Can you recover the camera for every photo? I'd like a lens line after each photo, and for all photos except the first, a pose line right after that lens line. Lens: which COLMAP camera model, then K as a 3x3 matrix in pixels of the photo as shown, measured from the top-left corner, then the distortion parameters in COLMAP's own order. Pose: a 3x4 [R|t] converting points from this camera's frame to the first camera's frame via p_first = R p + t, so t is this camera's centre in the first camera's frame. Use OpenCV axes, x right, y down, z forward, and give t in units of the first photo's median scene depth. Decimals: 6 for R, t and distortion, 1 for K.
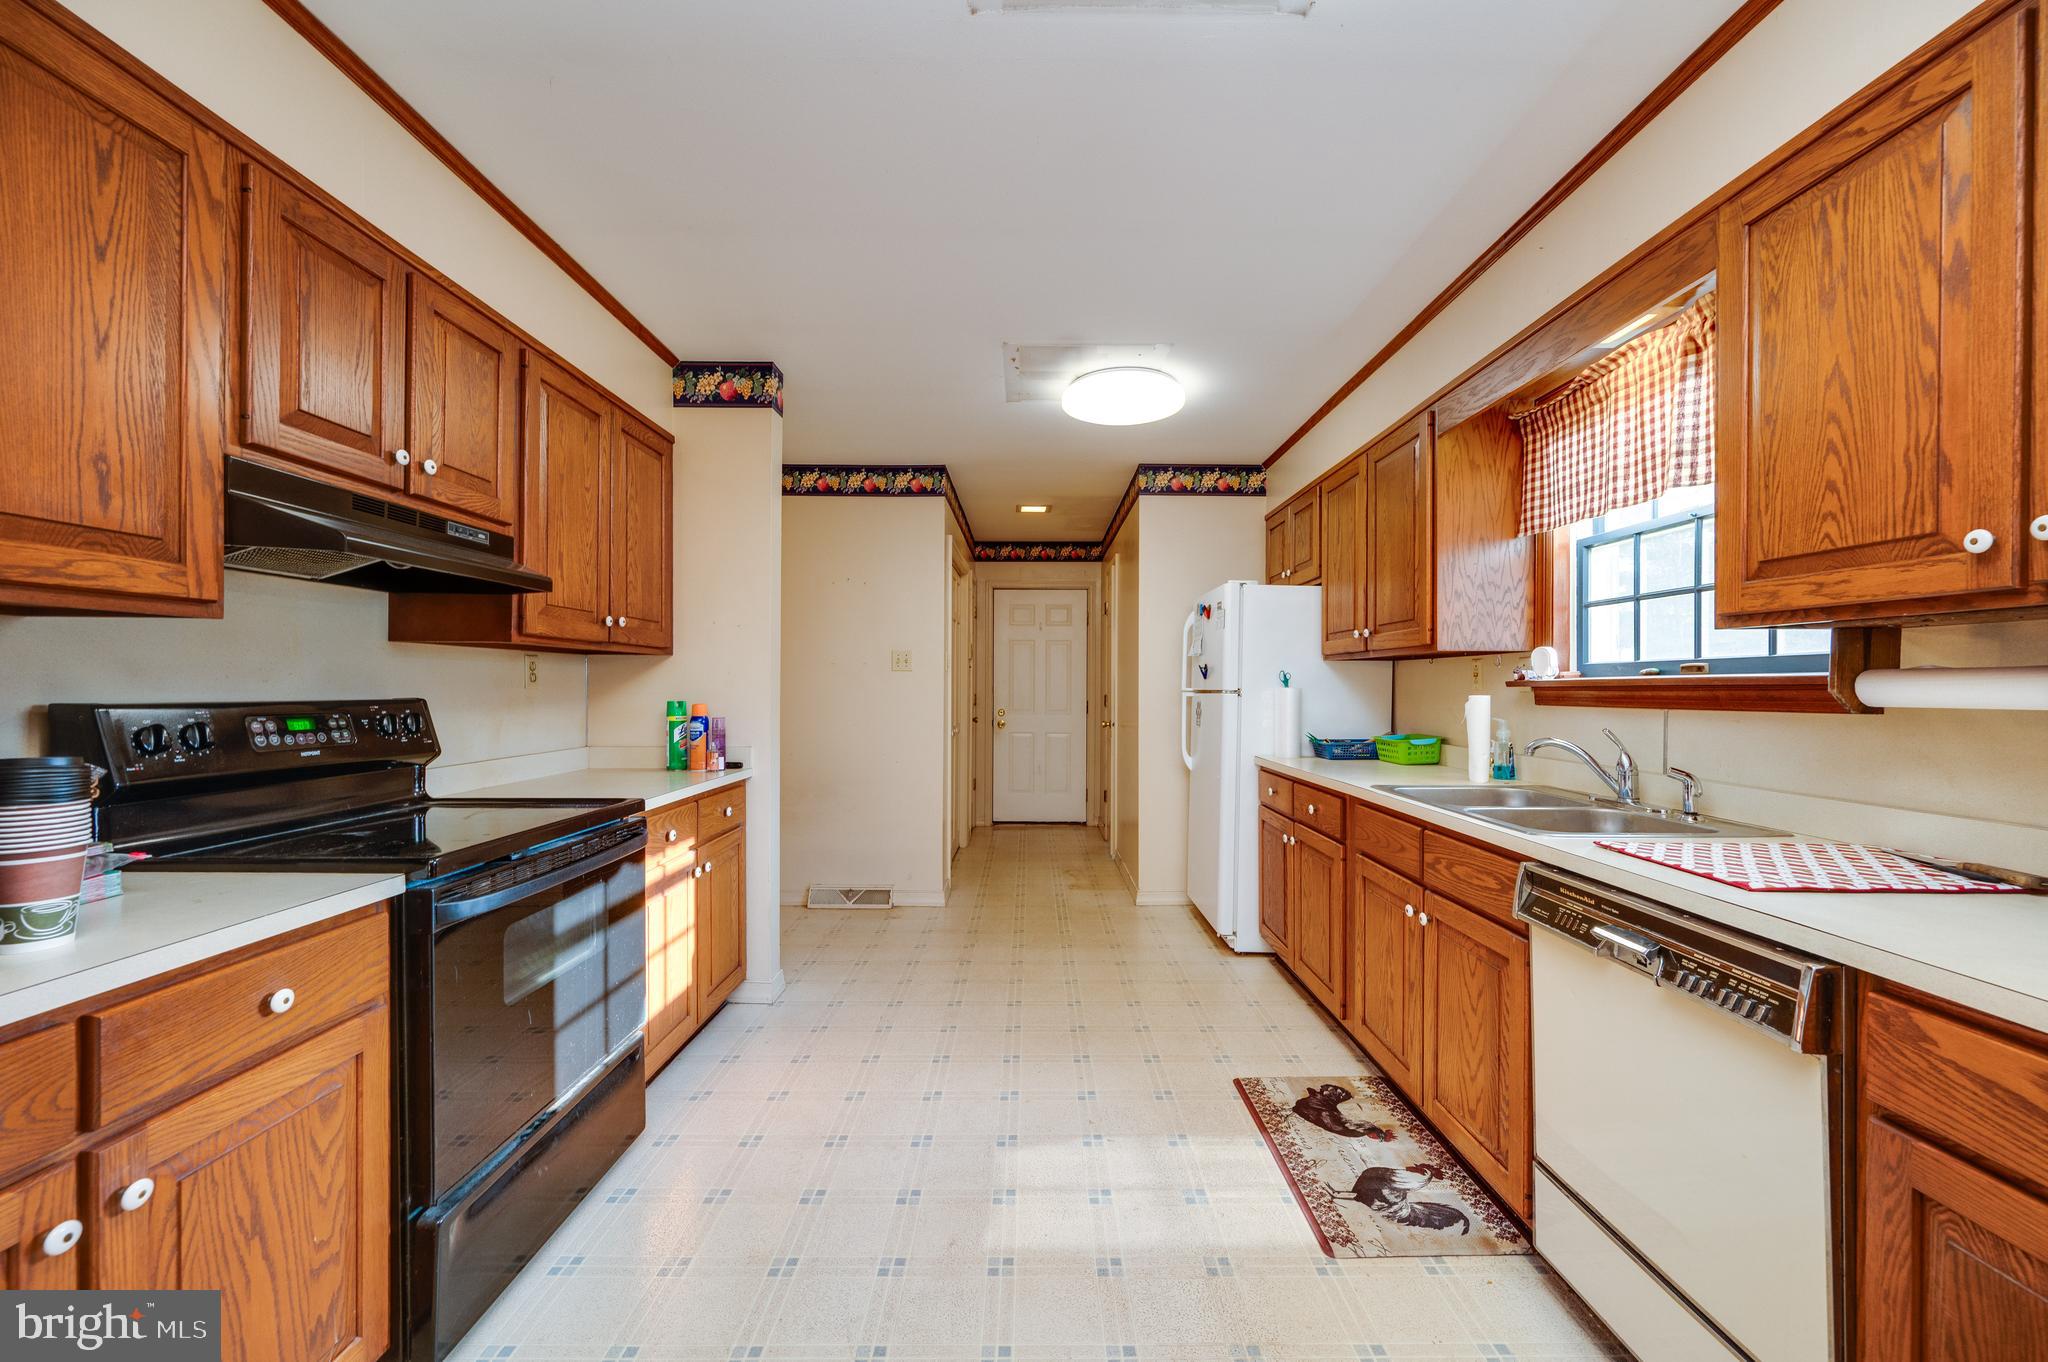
lens RADIAL K [[788.4, 0, 1047.3], [0, 788.4, 687.4], [0, 0, 1]] dist [-0.003053, -0.000053]
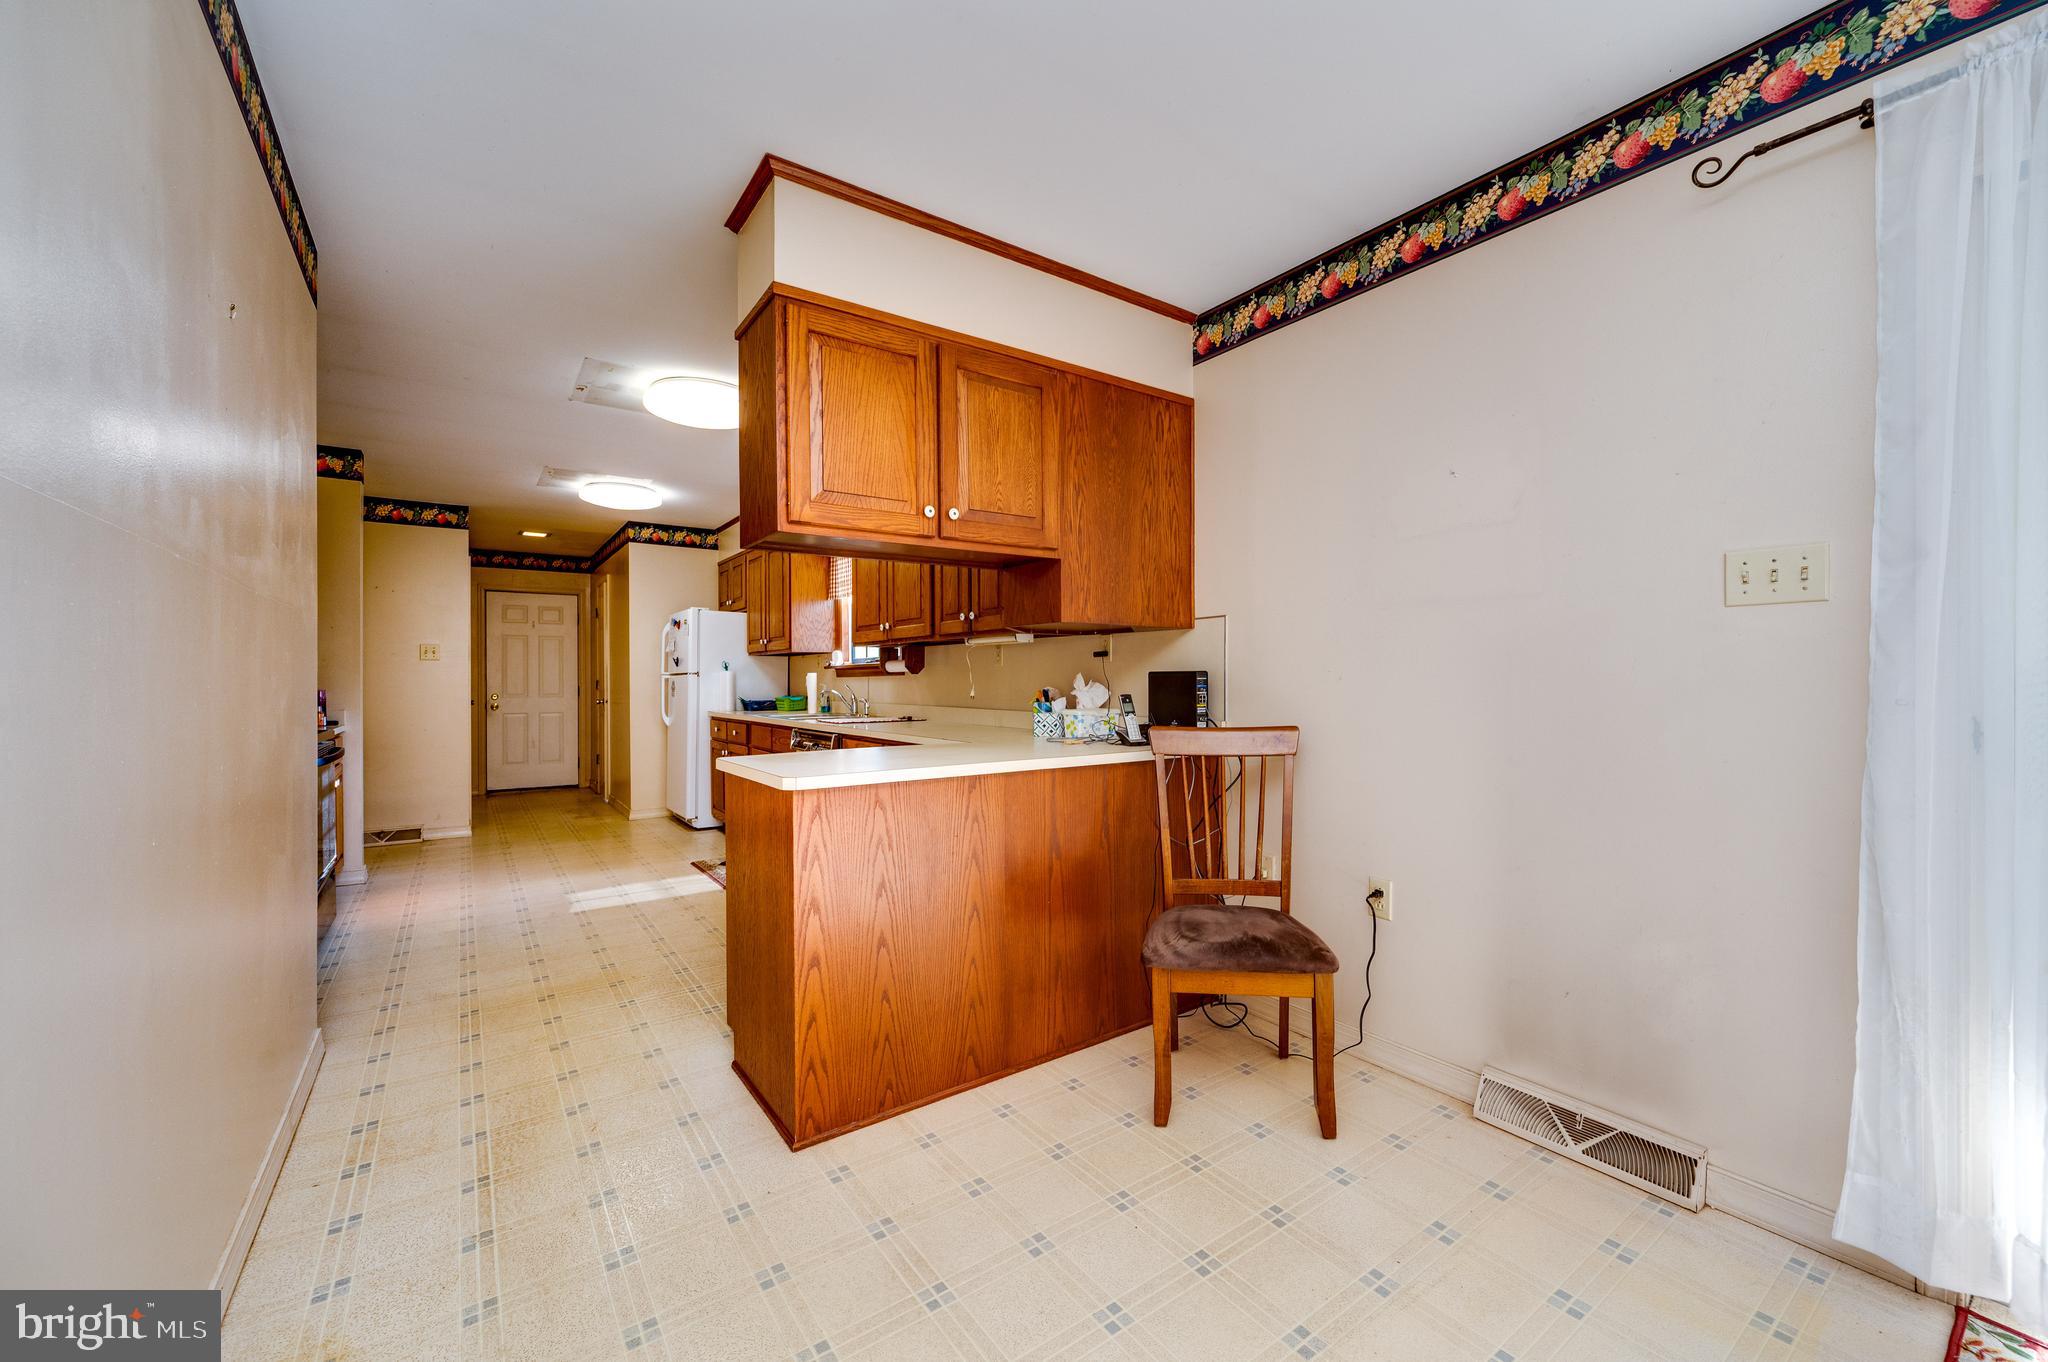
lens RADIAL K [[788.4, 0, 1022.7], [0, 788.4, 688.2], [0, 0, 1]] dist [-0.003053, -0.000053]
pose [[0.825515, -0.010289, 0.564286, -0.199723], [0.004877, 0.999927, 0.011098, 0.032162], [-0.564358, -0.006409, 0.825505, -1.164941]]
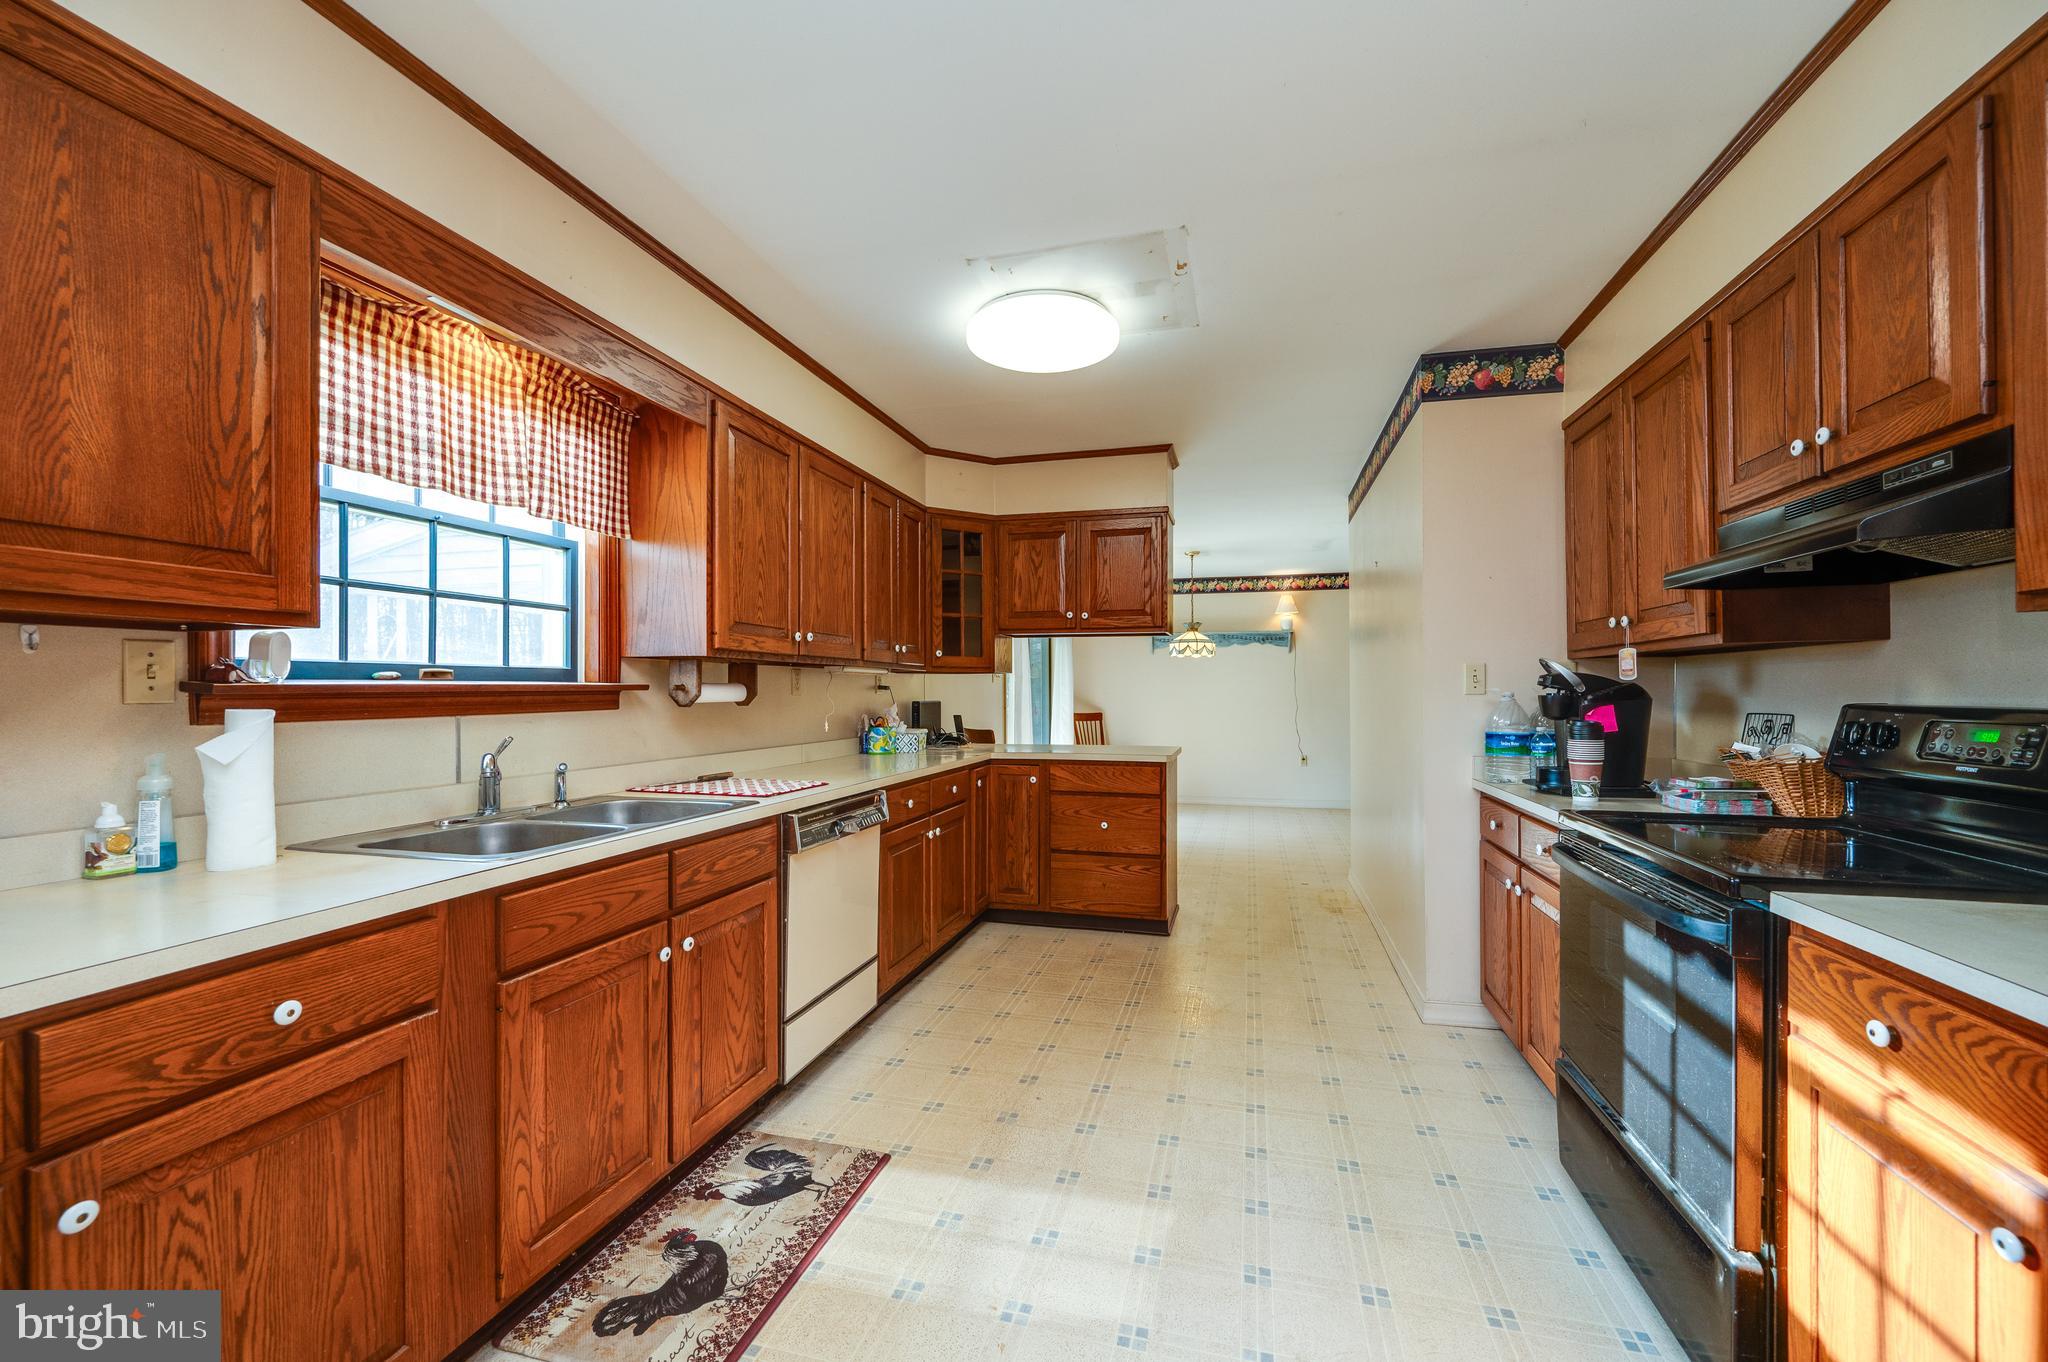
lens RADIAL K [[788.4, 0, 1034.5], [0, 788.4, 688.7], [0, 0, 1]] dist [-0.003053, -0.000053]
pose [[-0.957967, 0.001650, 0.286875, -0.150923], [0.001475, 0.999999, -0.000823, -0.003393], [-0.286876, -0.000365, -0.957968, 1.509104]]
